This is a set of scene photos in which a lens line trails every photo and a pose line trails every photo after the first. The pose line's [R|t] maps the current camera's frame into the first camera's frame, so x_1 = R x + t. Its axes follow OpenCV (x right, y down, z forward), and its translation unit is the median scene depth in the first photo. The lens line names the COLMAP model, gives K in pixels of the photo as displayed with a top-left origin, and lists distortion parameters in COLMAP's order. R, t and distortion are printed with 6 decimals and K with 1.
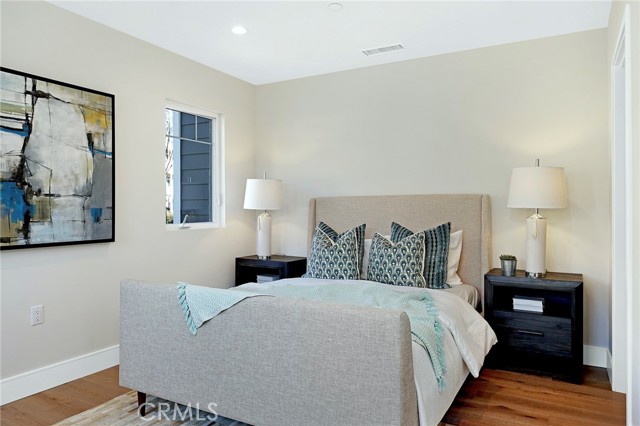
lens RADIAL K [[439.4, 0, 320.5], [0, 439.4, 213.0], [0, 0, 1]] dist [-0.046686, 0.001093]
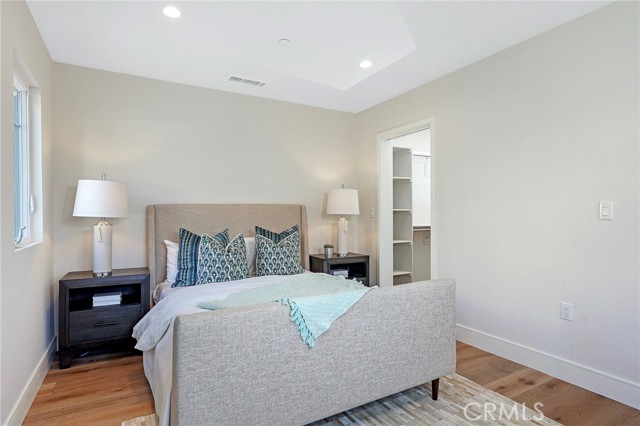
lens RADIAL K [[342.7, 0, 320.1], [0, 342.7, 209.8], [0, 0, 1]] dist [-0.021227, -0.000221]
pose [[0.511656, 0.011423, 0.859114, -0.785345], [0.020208, 0.999475, -0.025325, 0.004941], [-0.858953, 0.030319, 0.511156, 0.519036]]
